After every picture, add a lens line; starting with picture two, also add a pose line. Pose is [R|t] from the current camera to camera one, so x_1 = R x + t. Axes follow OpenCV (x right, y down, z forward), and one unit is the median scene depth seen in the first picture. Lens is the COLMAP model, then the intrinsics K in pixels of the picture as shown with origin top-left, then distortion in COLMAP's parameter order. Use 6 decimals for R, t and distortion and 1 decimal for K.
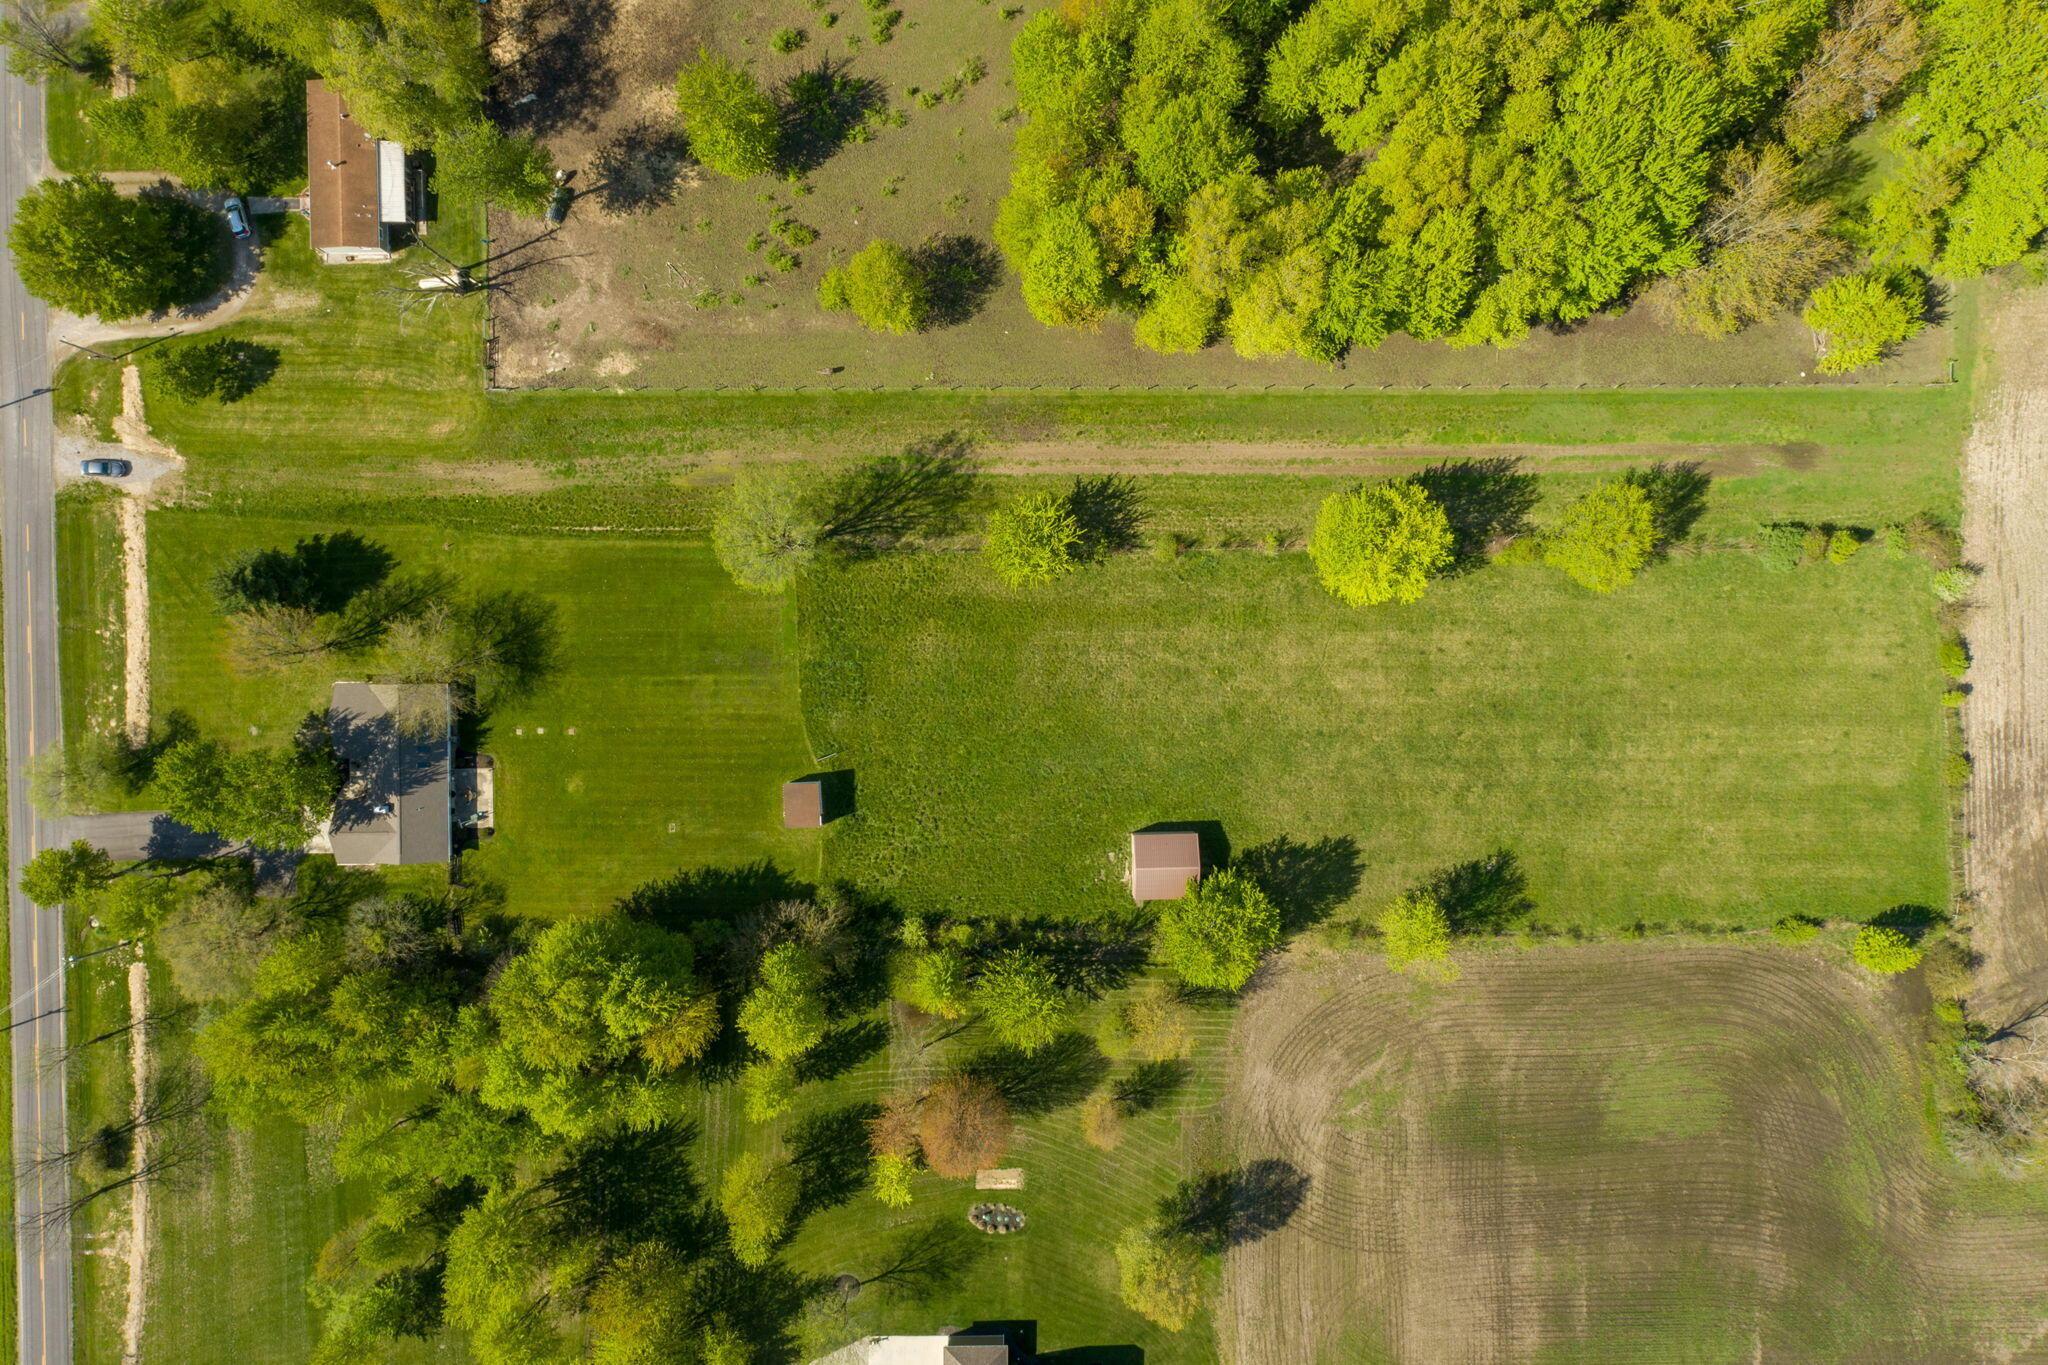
lens RADIAL K [[1390.0, 0, 1024.7], [0, 1390.0, 683.7], [0, 0, 1]] dist [-0.004280, 0.011706]
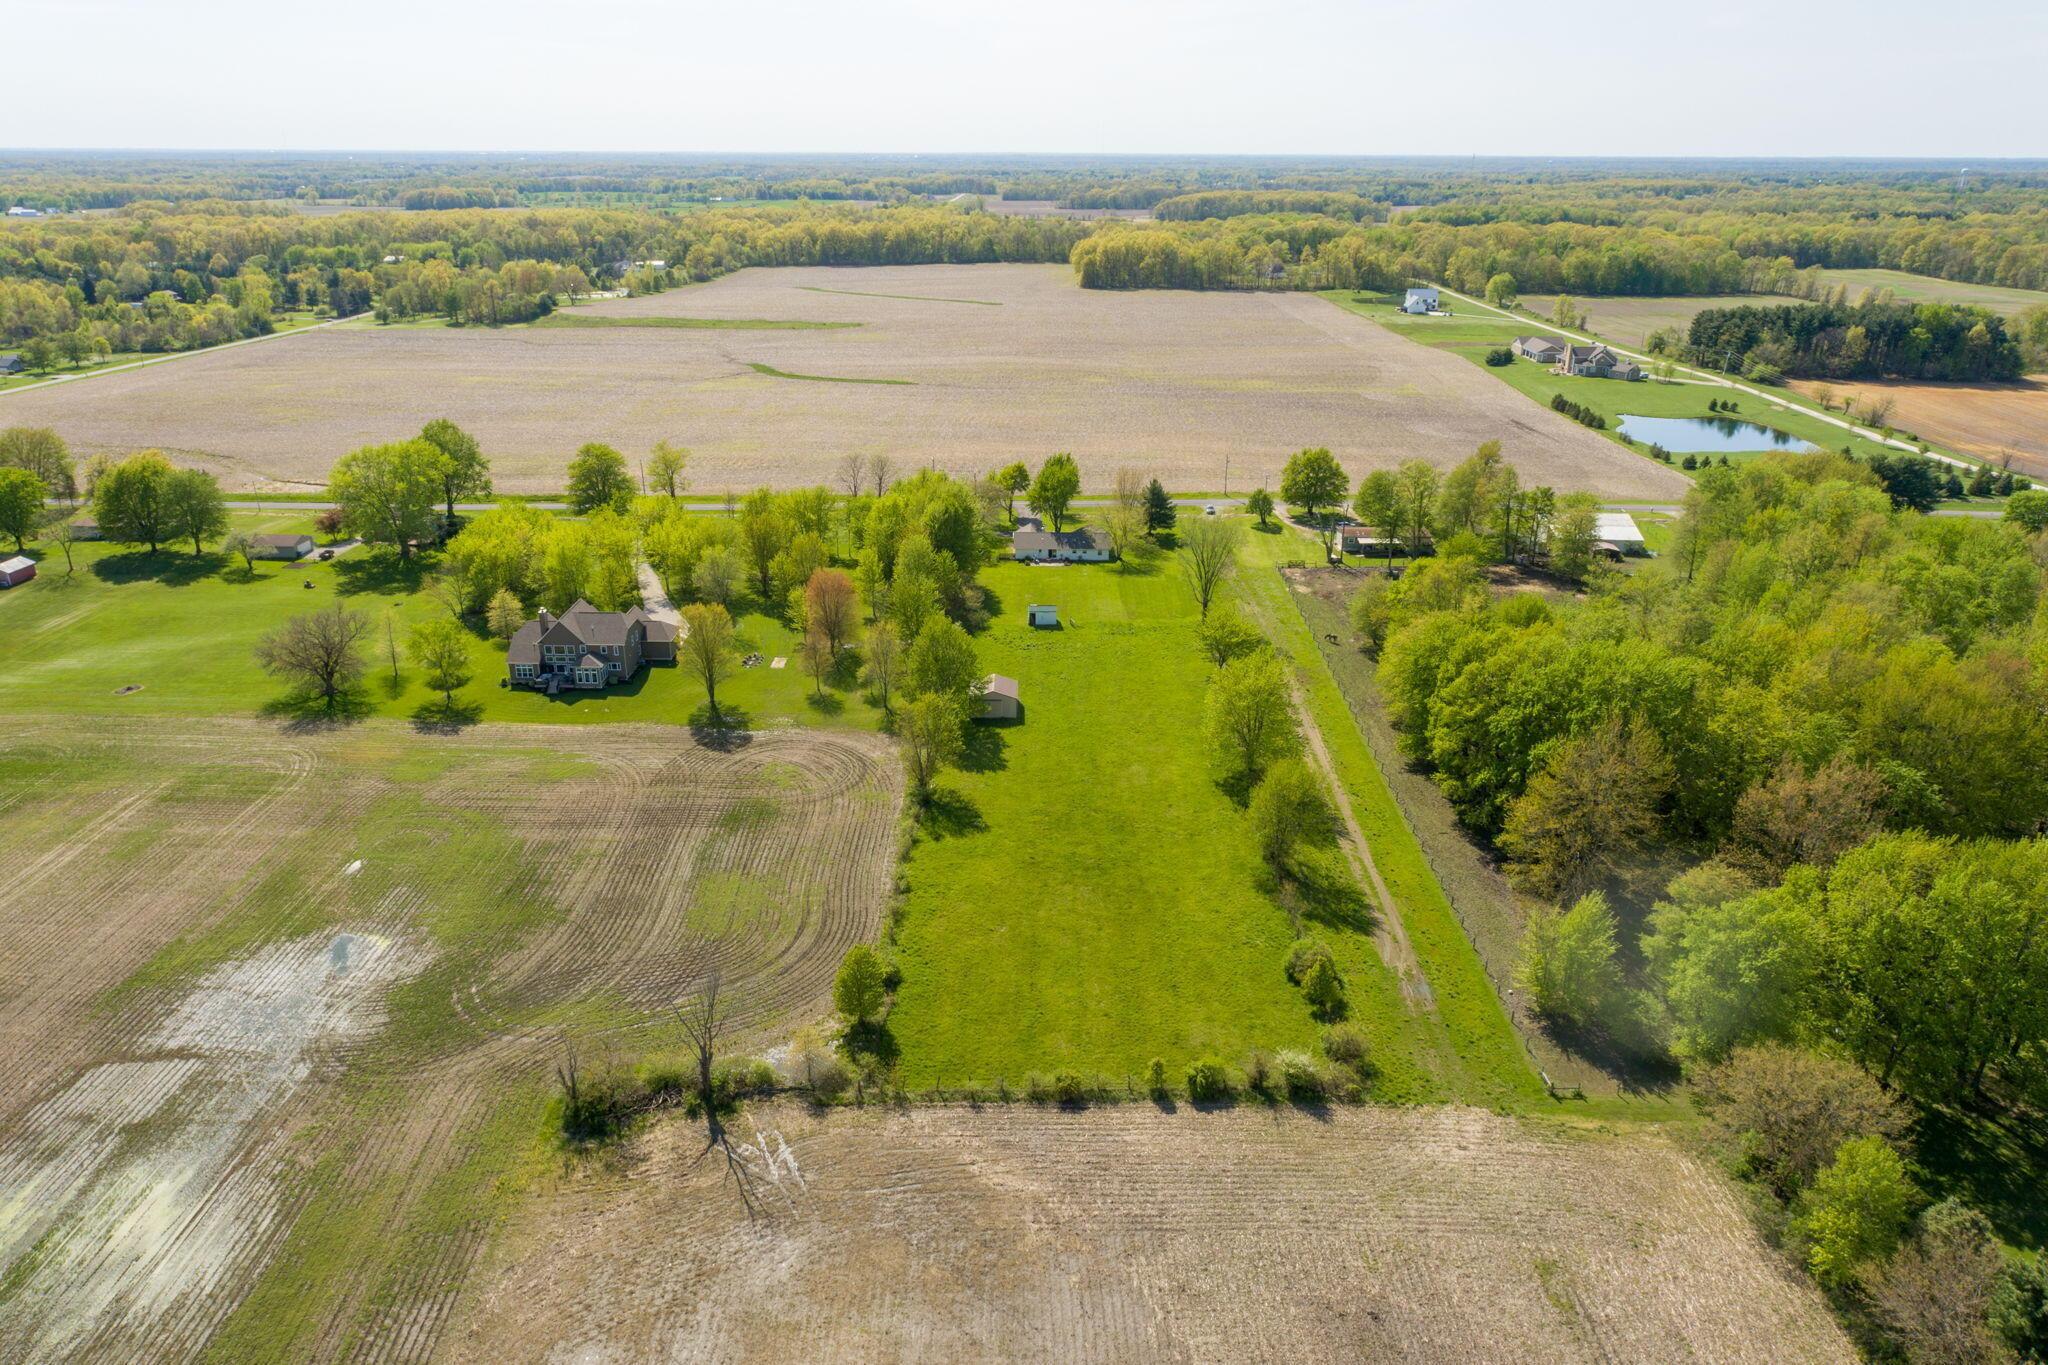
lens RADIAL K [[1390.0, 0, 1021.0], [0, 1390.0, 689.4], [0, 0, 1]] dist [-0.004280, 0.011706]
pose [[-0.025611, 0.366972, -0.929879, 1.321252], [-0.999672, -0.010164, 0.023523, 0.070490], [-0.000819, 0.930176, 0.367112, 0.494905]]
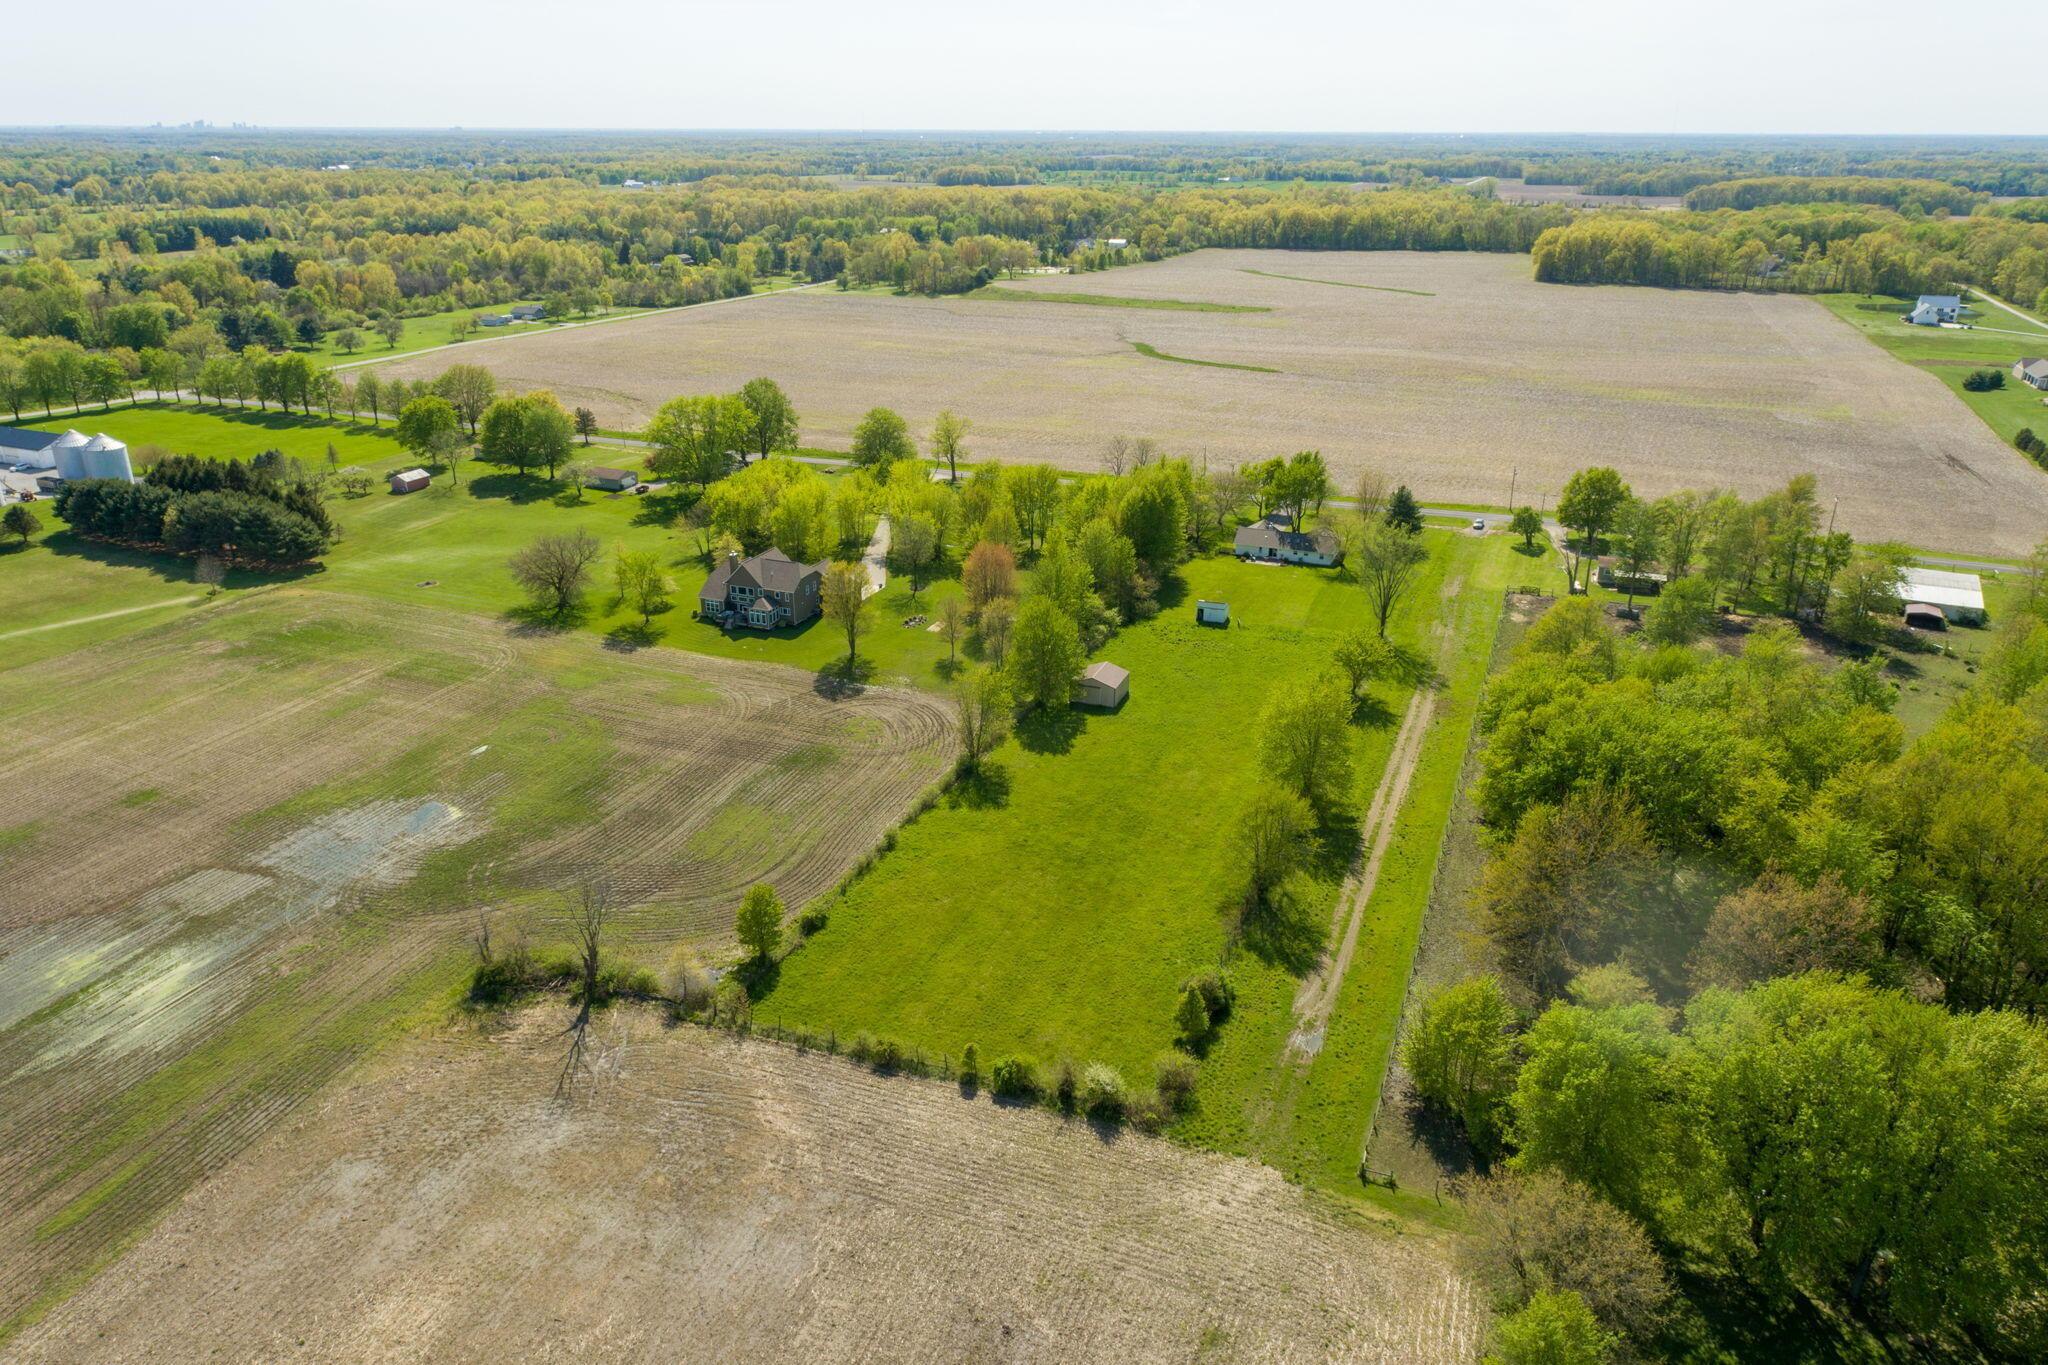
lens RADIAL K [[1390.0, 0, 1017.0], [0, 1390.0, 685.9], [0, 0, 1]] dist [-0.004280, 0.011706]
pose [[-0.379032, 0.348733, -0.857158, 1.266148], [-0.925383, -0.142538, 0.351210, -0.266269], [0.000301, 0.926320, 0.376738, 0.487339]]
